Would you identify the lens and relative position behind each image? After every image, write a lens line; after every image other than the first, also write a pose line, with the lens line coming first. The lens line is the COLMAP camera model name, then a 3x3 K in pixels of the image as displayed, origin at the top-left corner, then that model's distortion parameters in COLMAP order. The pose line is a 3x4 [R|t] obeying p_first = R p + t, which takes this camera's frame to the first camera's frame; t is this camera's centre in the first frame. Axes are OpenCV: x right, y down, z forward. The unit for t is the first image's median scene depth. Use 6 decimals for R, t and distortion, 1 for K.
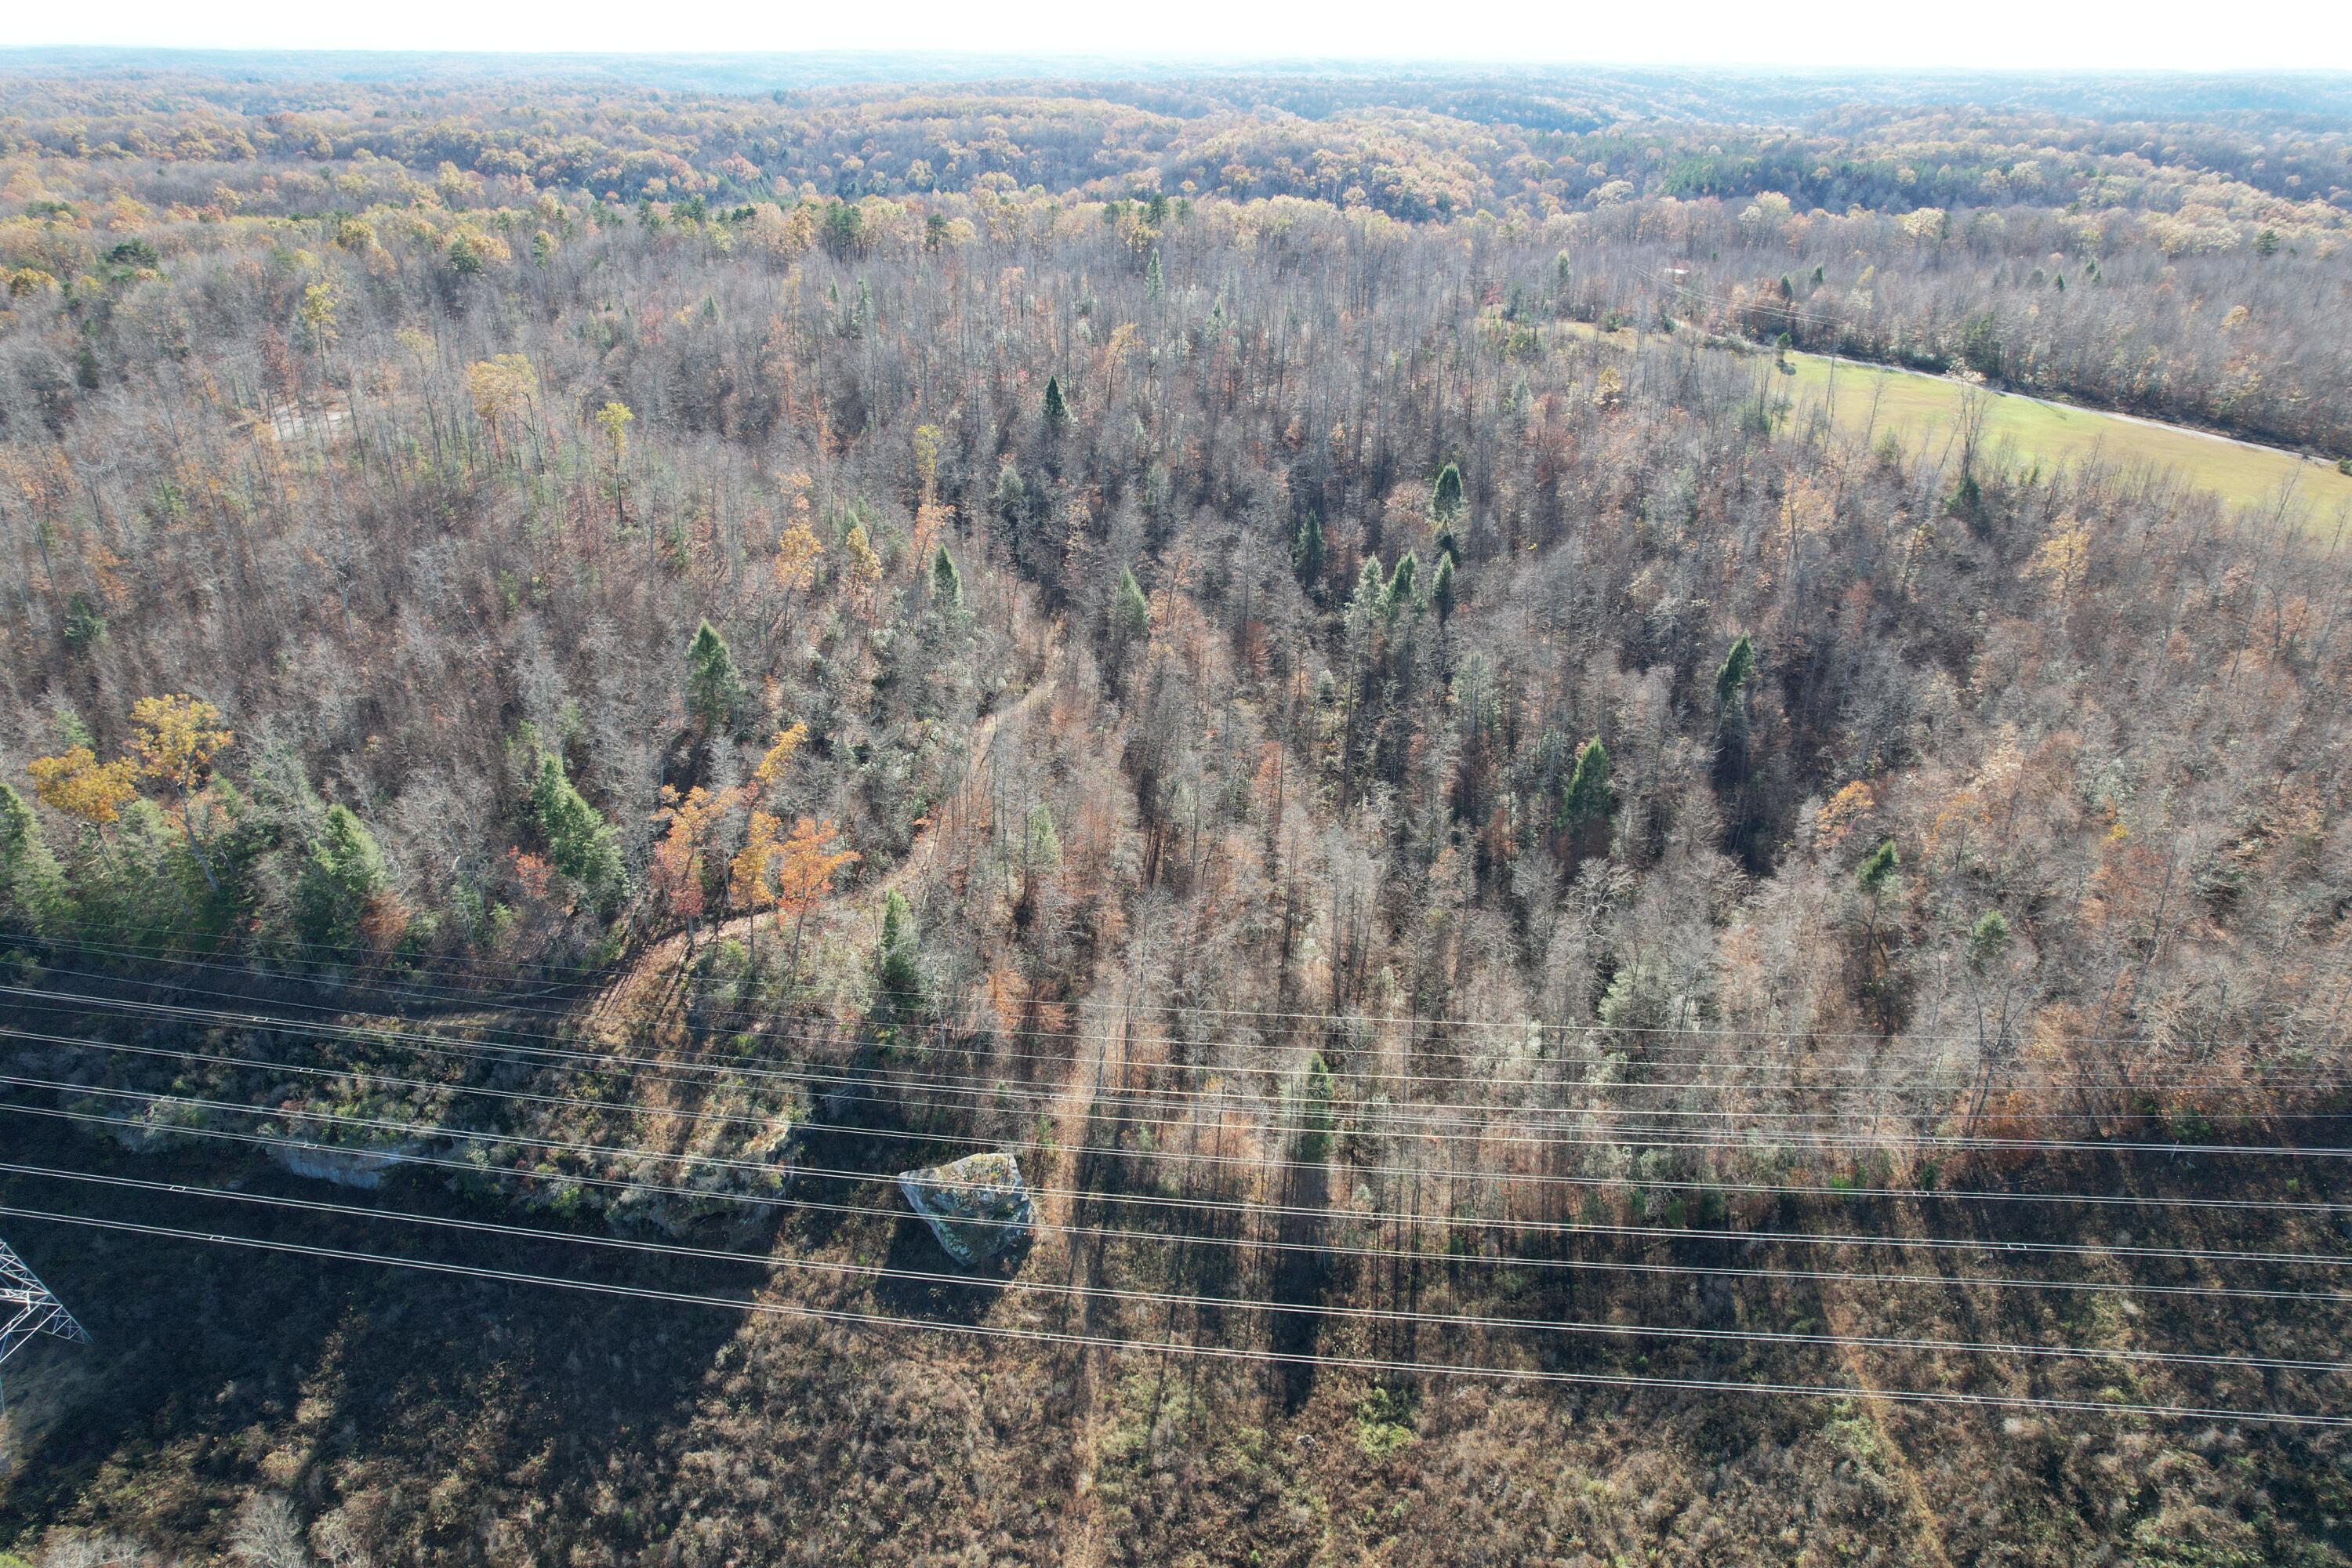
lens RADIAL K [[1503.6, 0, 1176.0], [0, 1503.6, 784.0], [0, 0, 1]] dist [-0.091894, 0.087299]
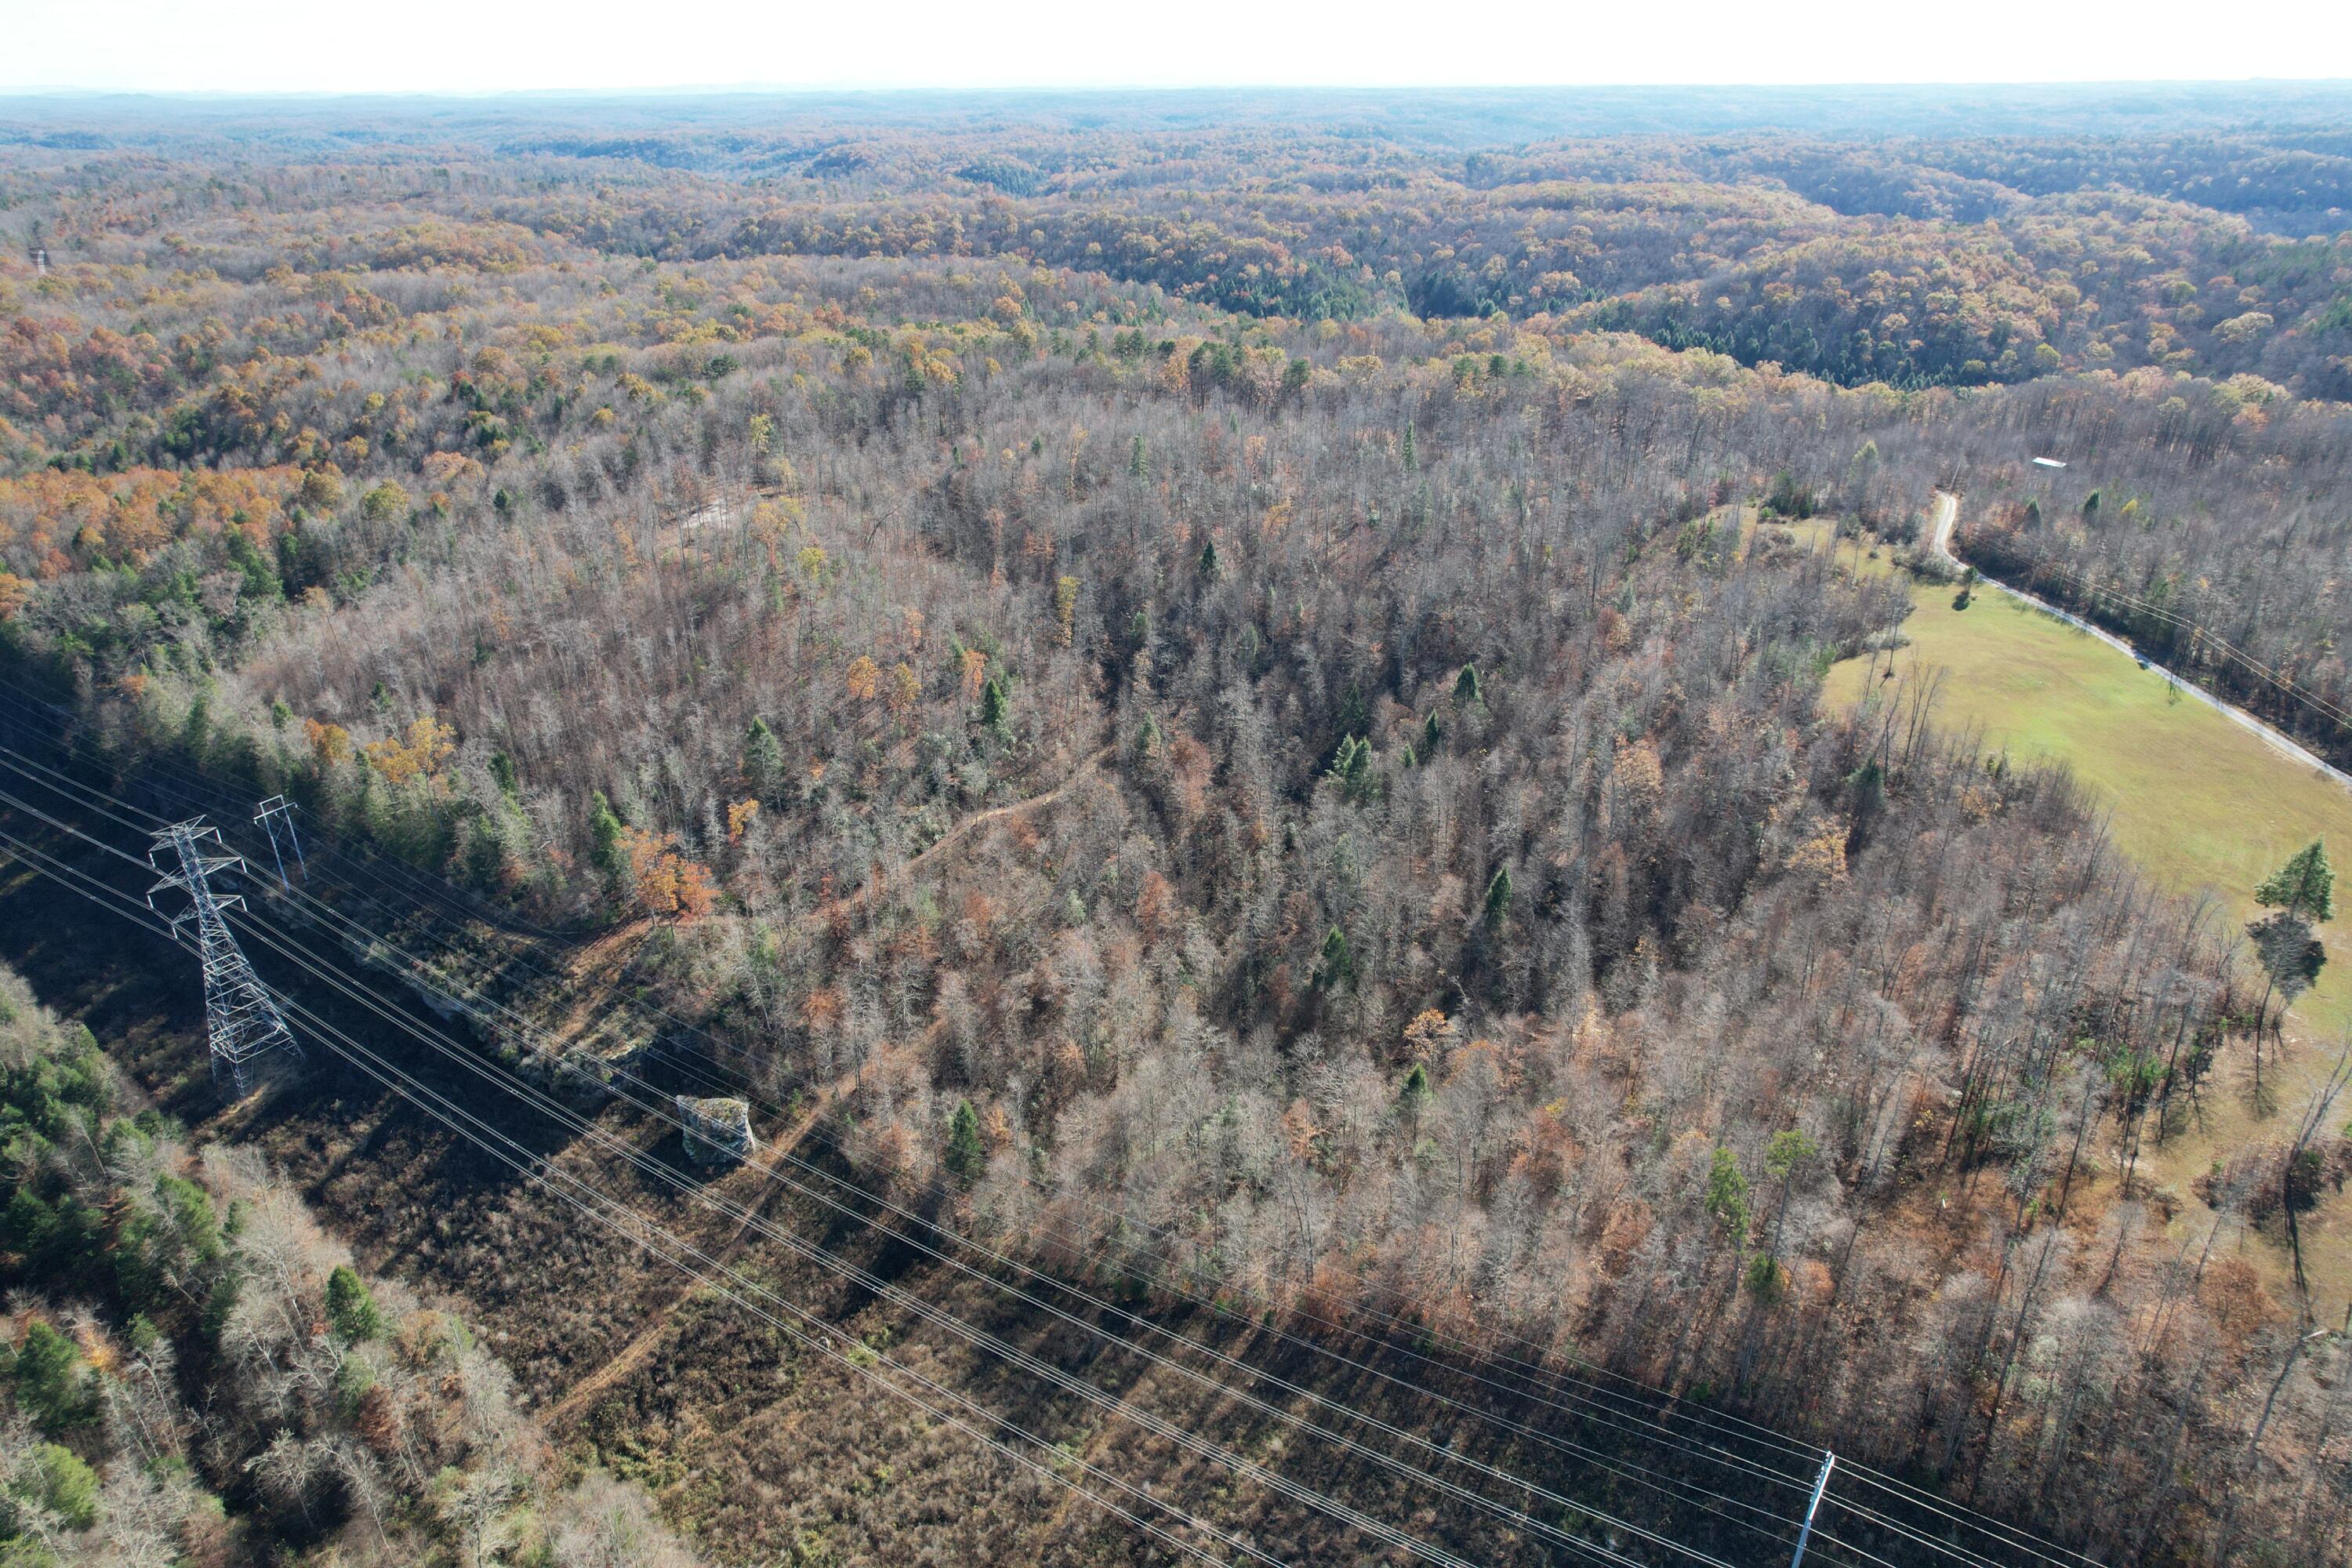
lens RADIAL K [[1503.6, 0, 1176.0], [0, 1503.6, 784.0], [0, 0, 1]] dist [-0.091894, 0.087299]
pose [[0.887485, 0.181317, -0.423668, 0.874199], [-0.189099, 0.981665, 0.024003, -0.196908], [0.420252, 0.058813, 0.905499, -0.219638]]
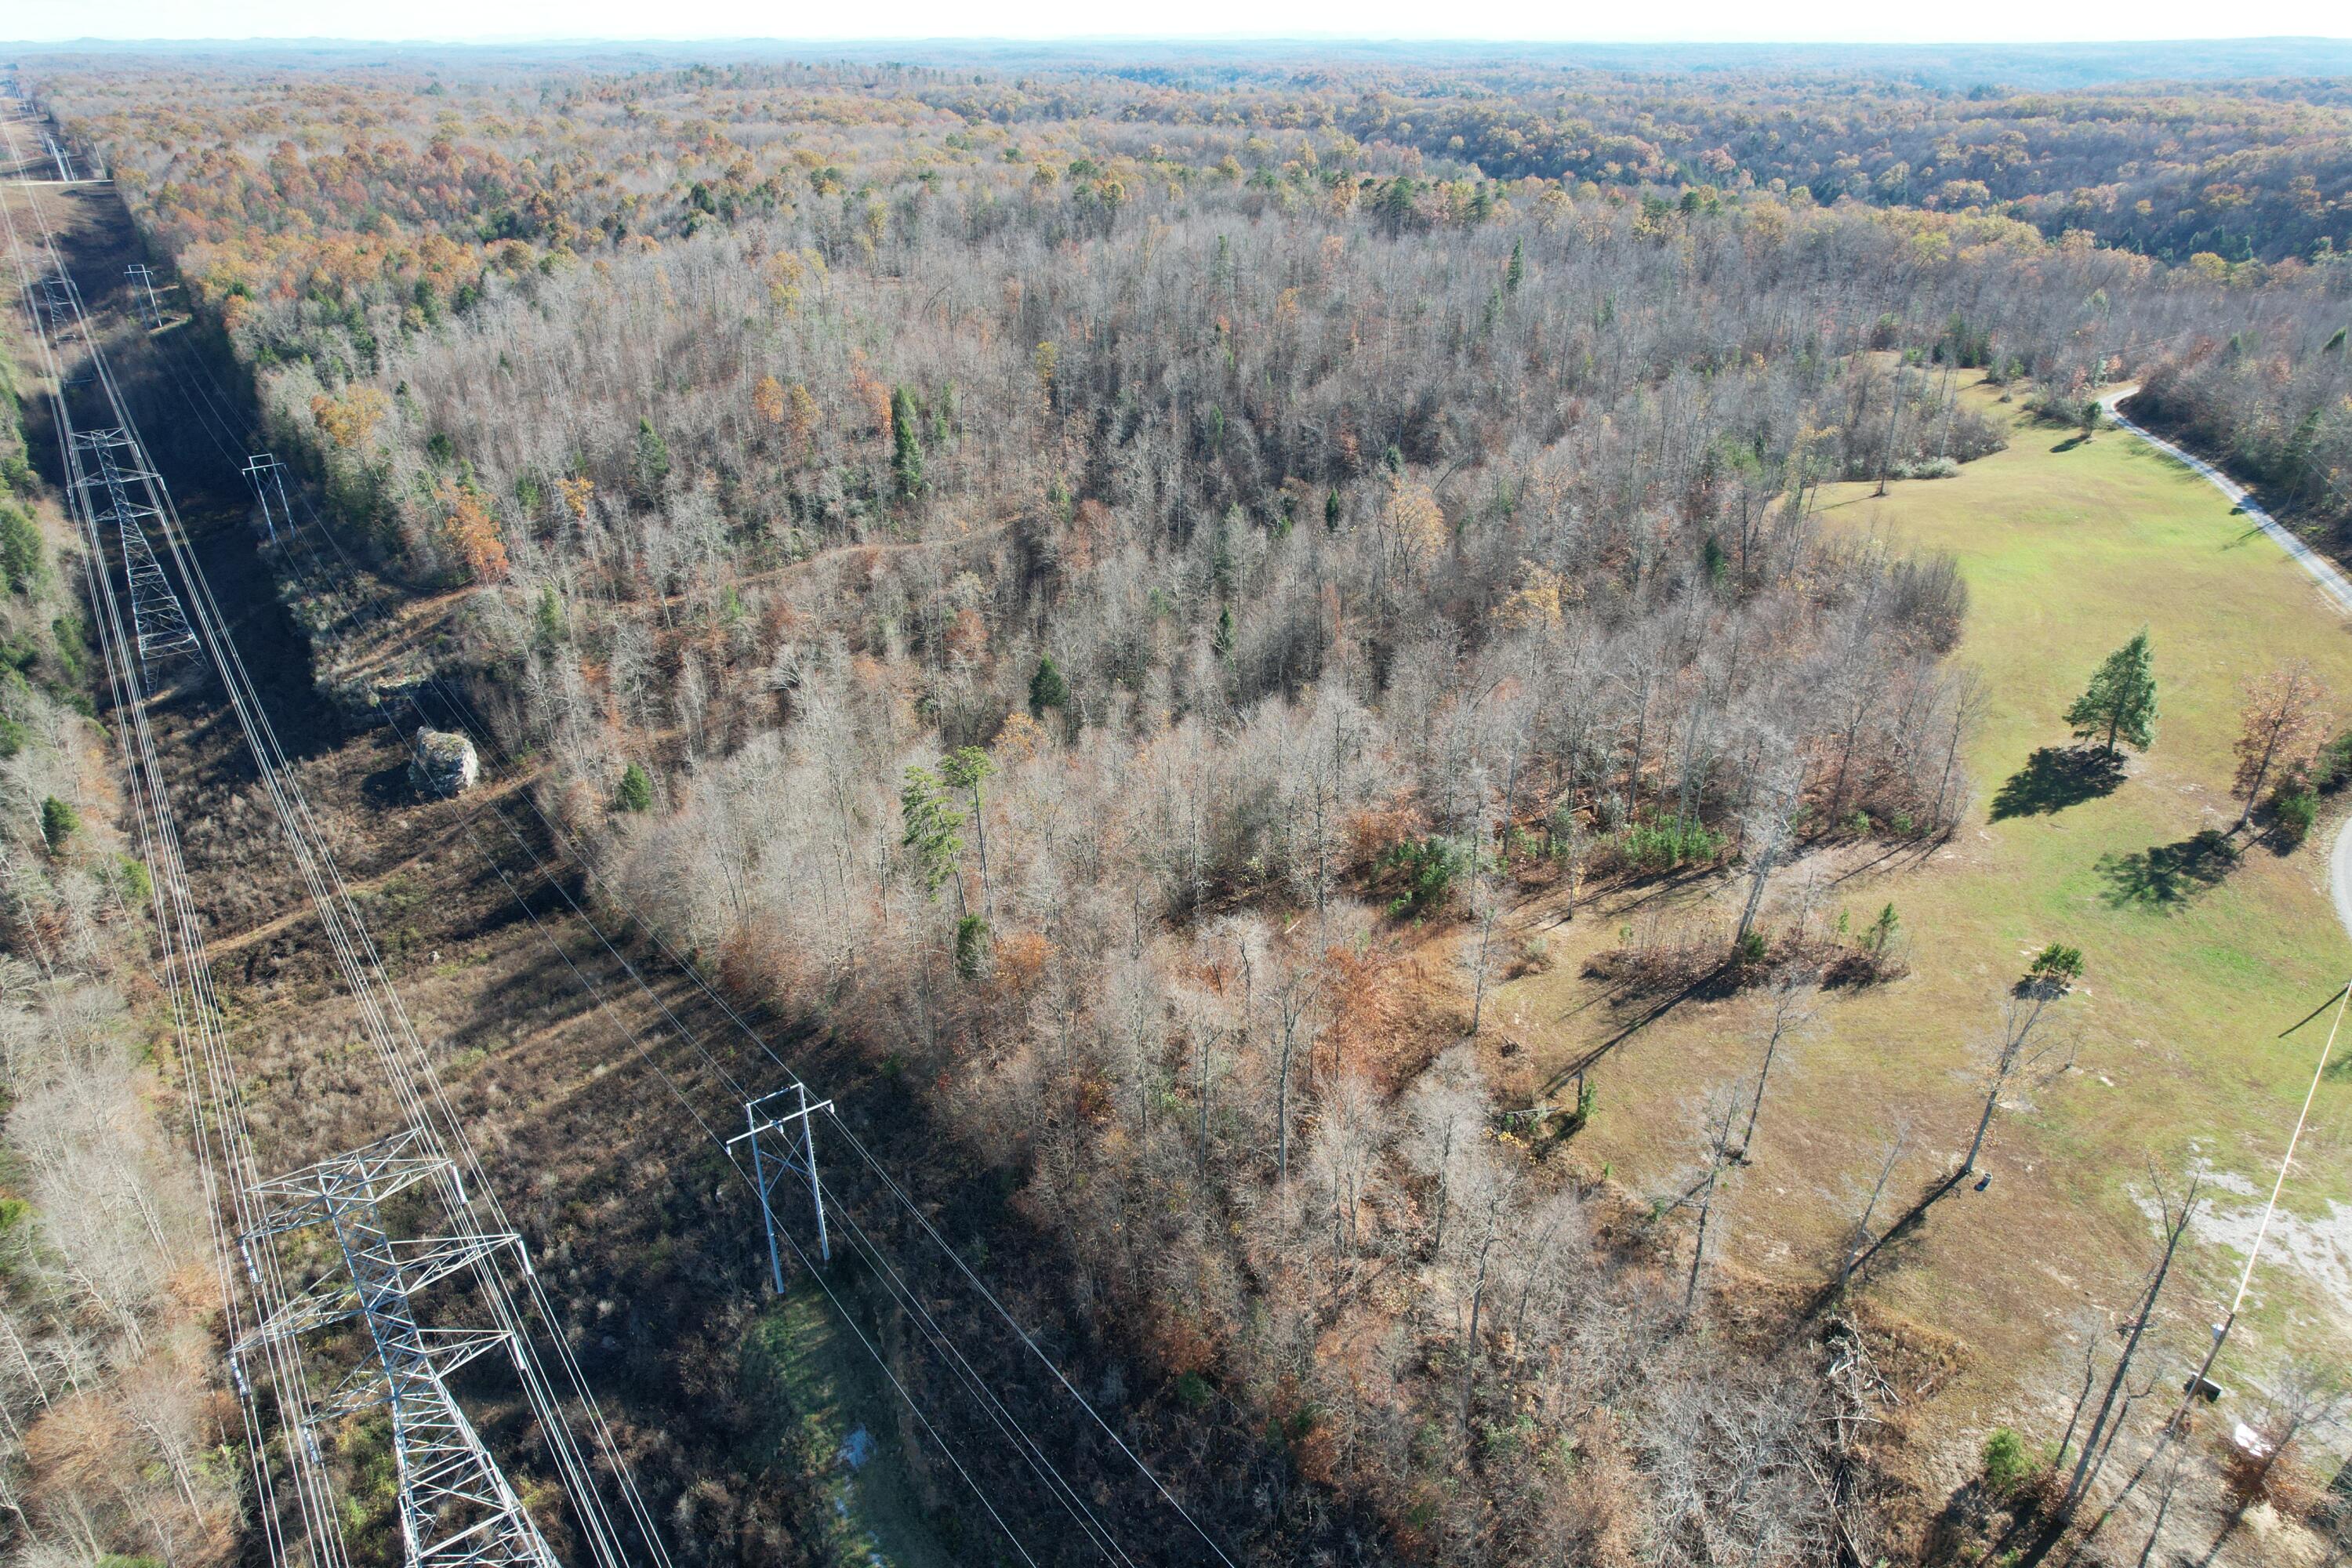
lens RADIAL K [[1503.6, 0, 1176.0], [0, 1503.6, 784.0], [0, 0, 1]] dist [-0.091894, 0.087299]
pose [[0.693553, 0.314878, -0.647948, 1.453099], [-0.312054, 0.941971, 0.123745, -0.140816], [0.649313, 0.116371, 0.751566, 0.312792]]
